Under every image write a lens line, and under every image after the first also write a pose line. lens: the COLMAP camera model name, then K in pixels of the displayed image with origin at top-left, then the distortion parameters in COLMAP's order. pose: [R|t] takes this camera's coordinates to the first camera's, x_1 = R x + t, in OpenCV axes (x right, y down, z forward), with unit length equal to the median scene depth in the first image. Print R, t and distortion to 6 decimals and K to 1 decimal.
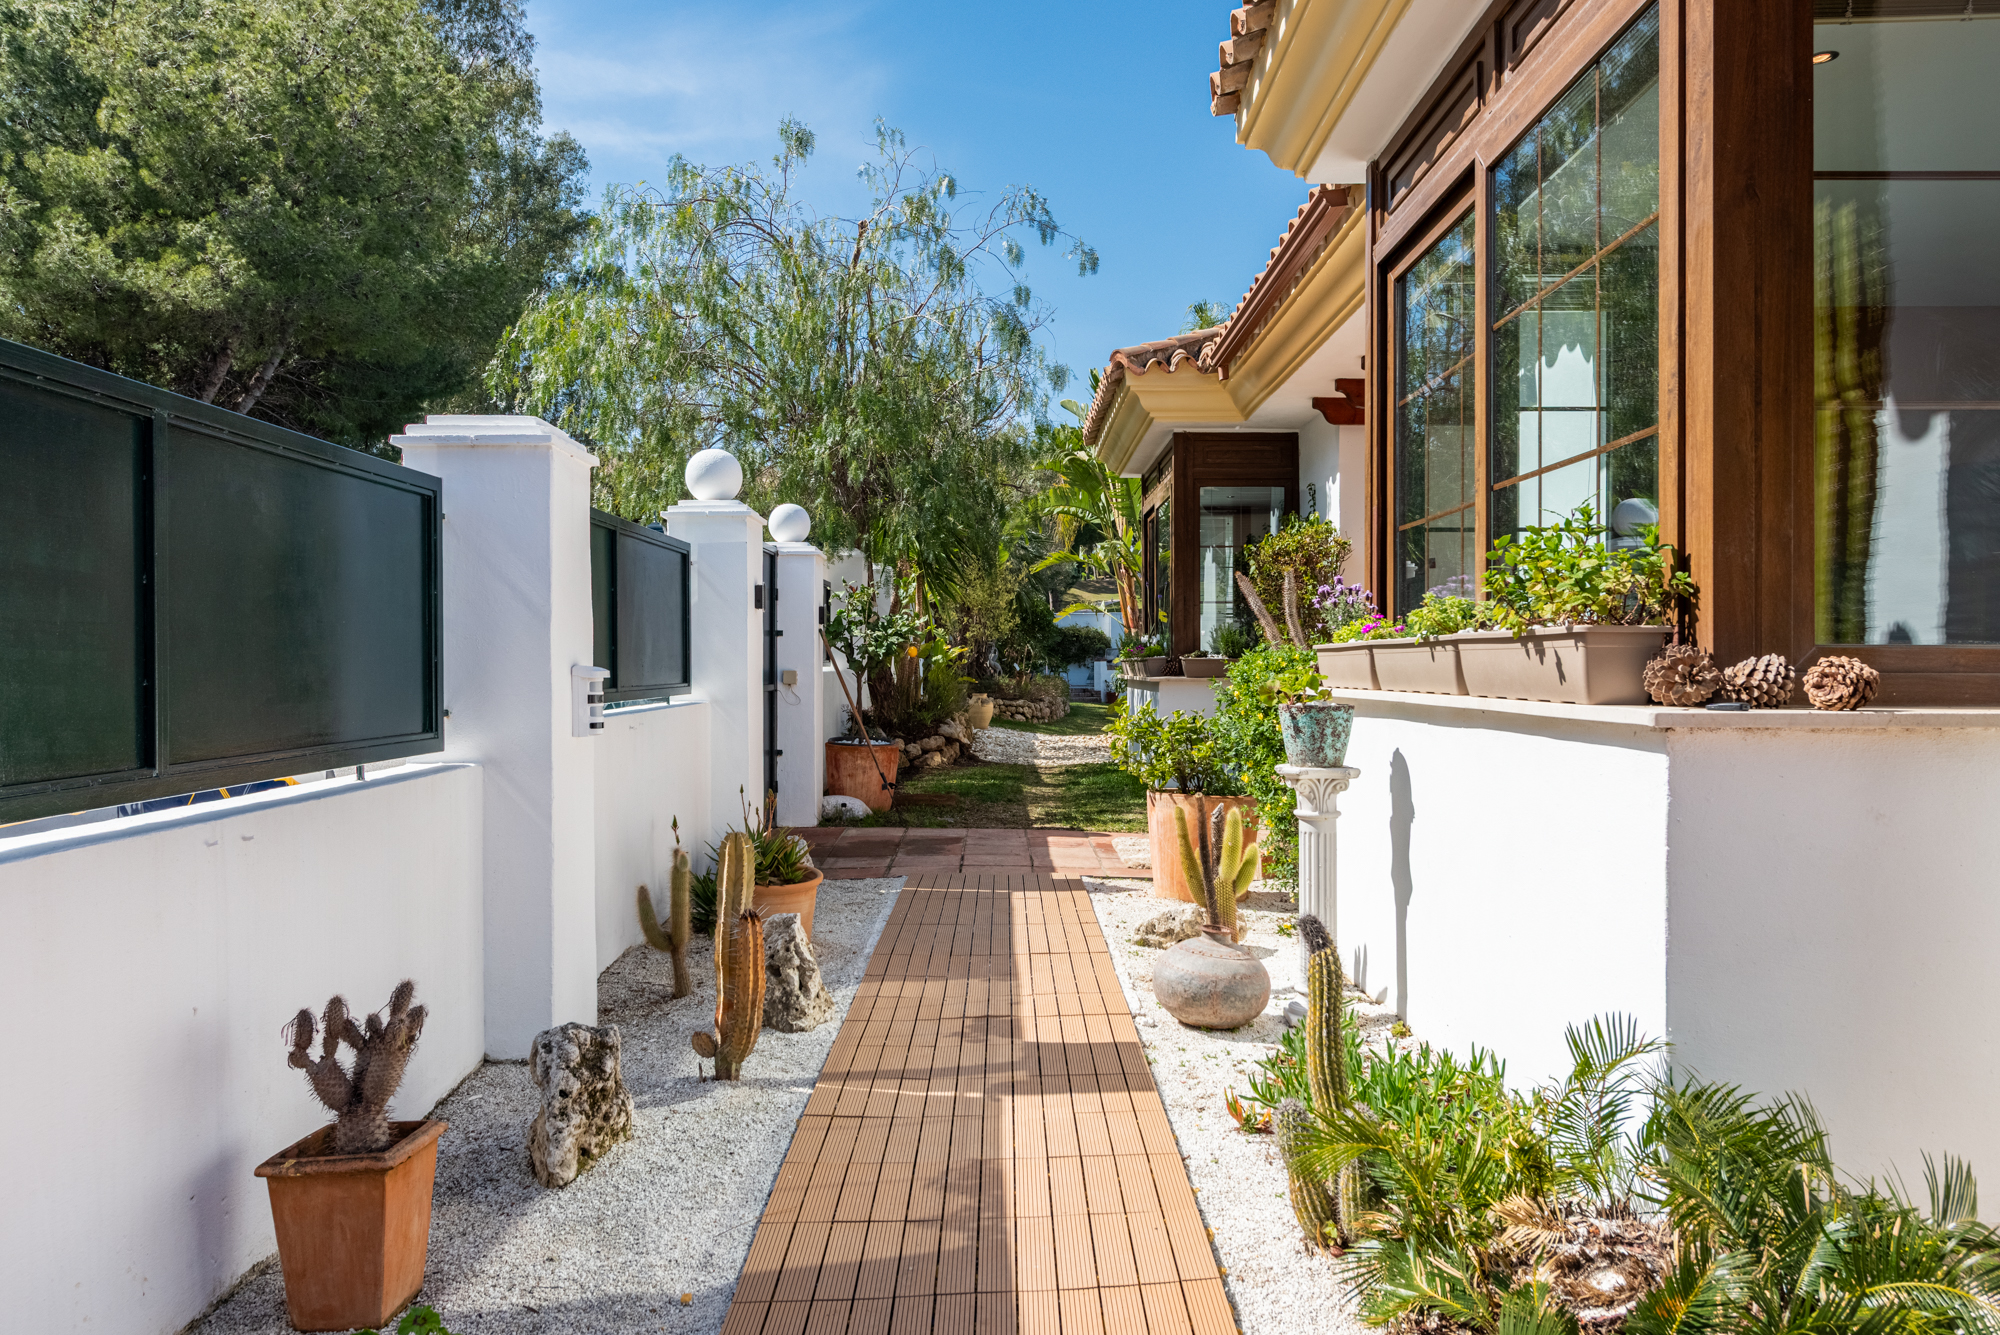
lens RADIAL K [[1332.2, 0, 1002.6], [0, 1332.2, 670.8], [0, 0, 1]] dist [0.017213, -0.008642]
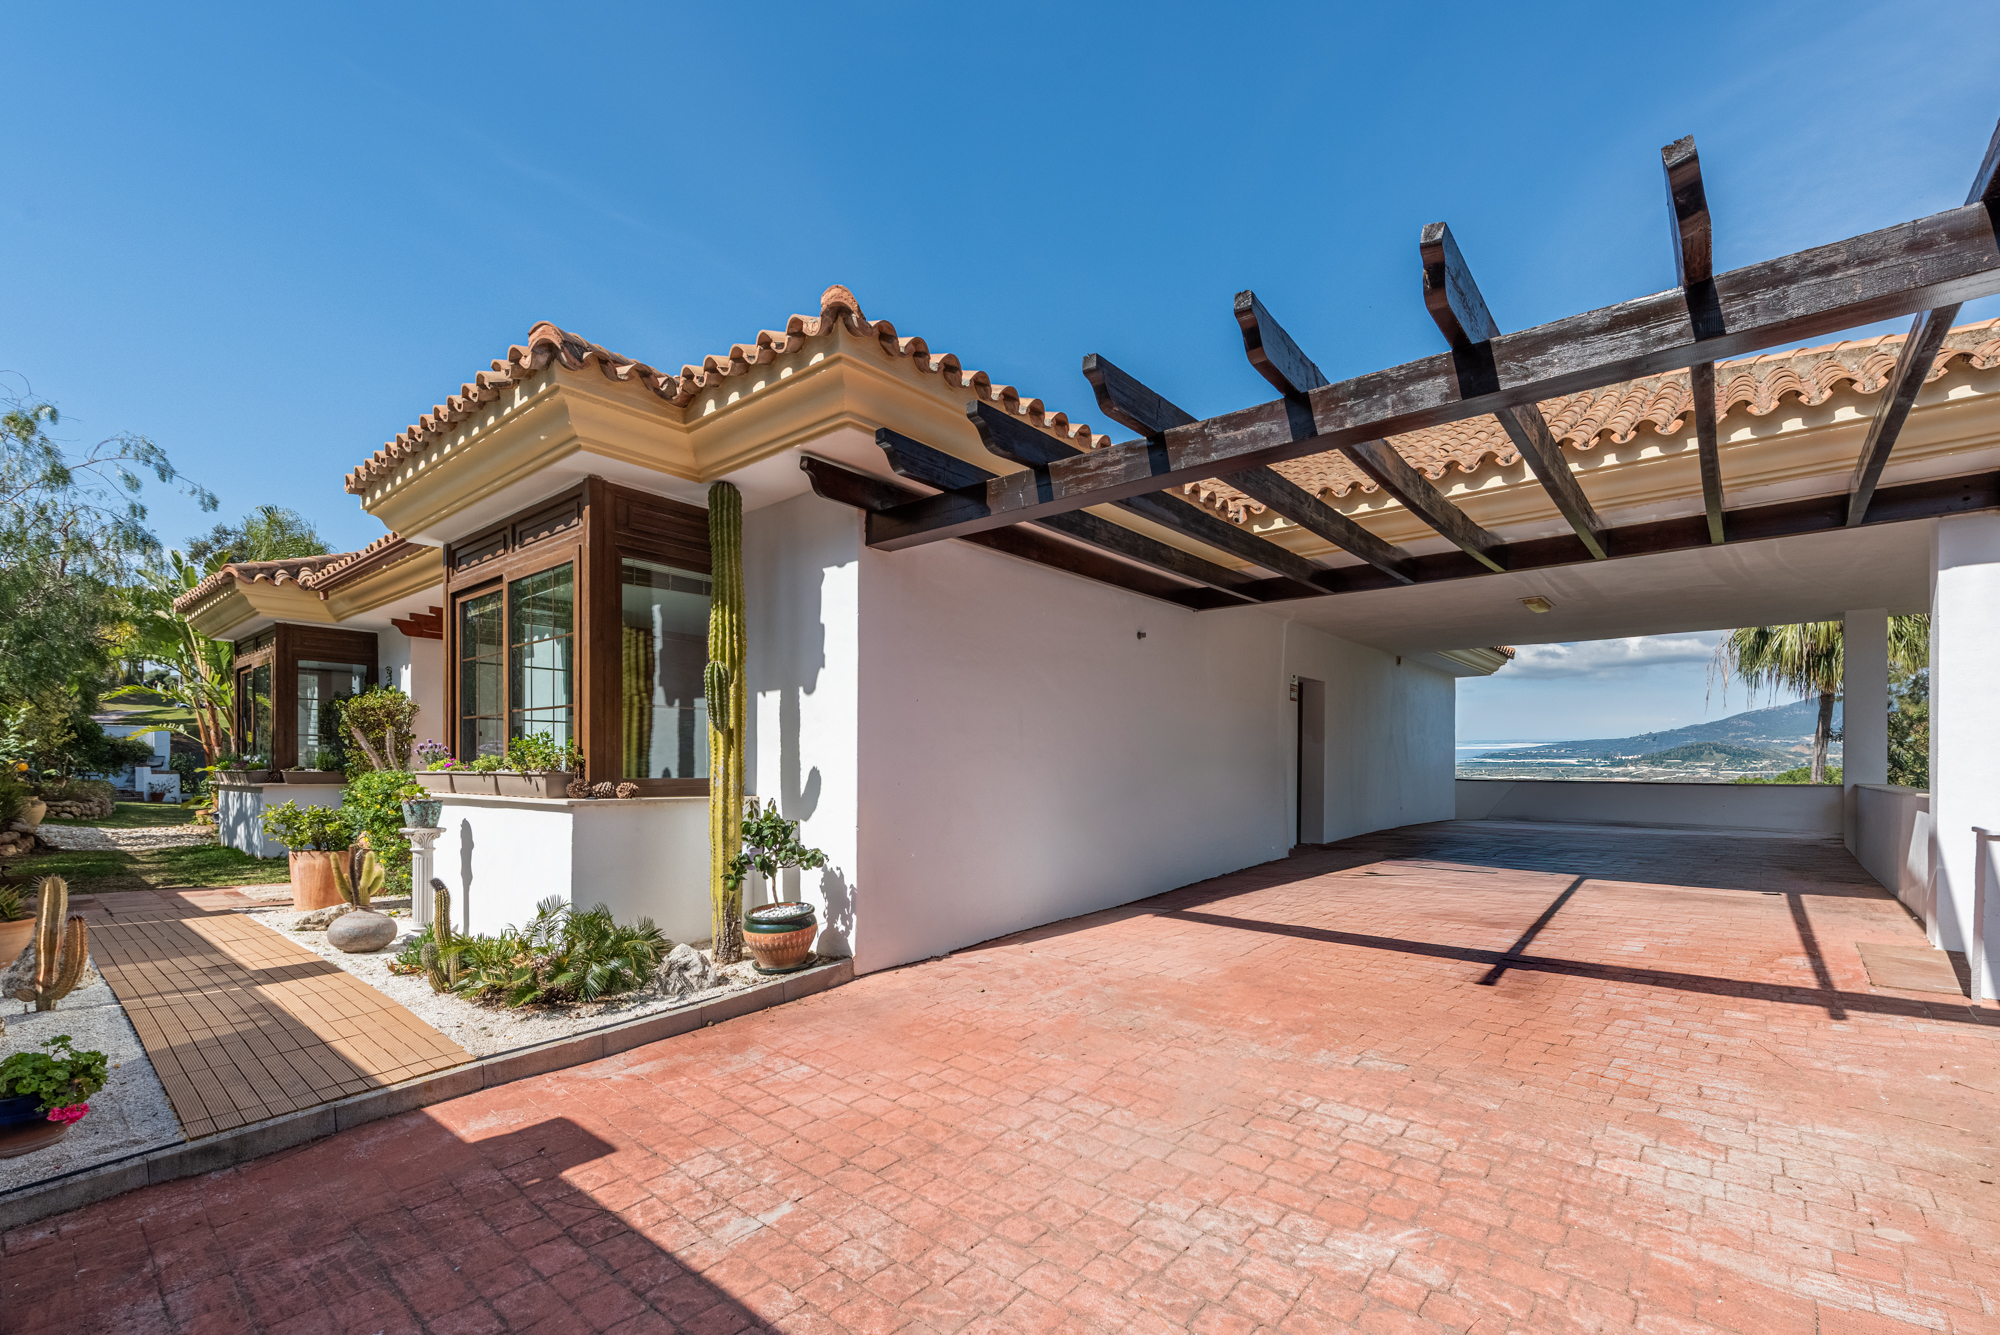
lens RADIAL K [[846.3, 0, 1069.6], [0, 846.3, 775.8], [0, 0, 1]] dist [-0.002616, -0.002259]
pose [[0.591842, 0.002602, 0.806050, -0.227632], [-0.004595, 0.999989, 0.000145, -0.018084], [-0.806041, -0.003790, 0.591848, -0.613771]]
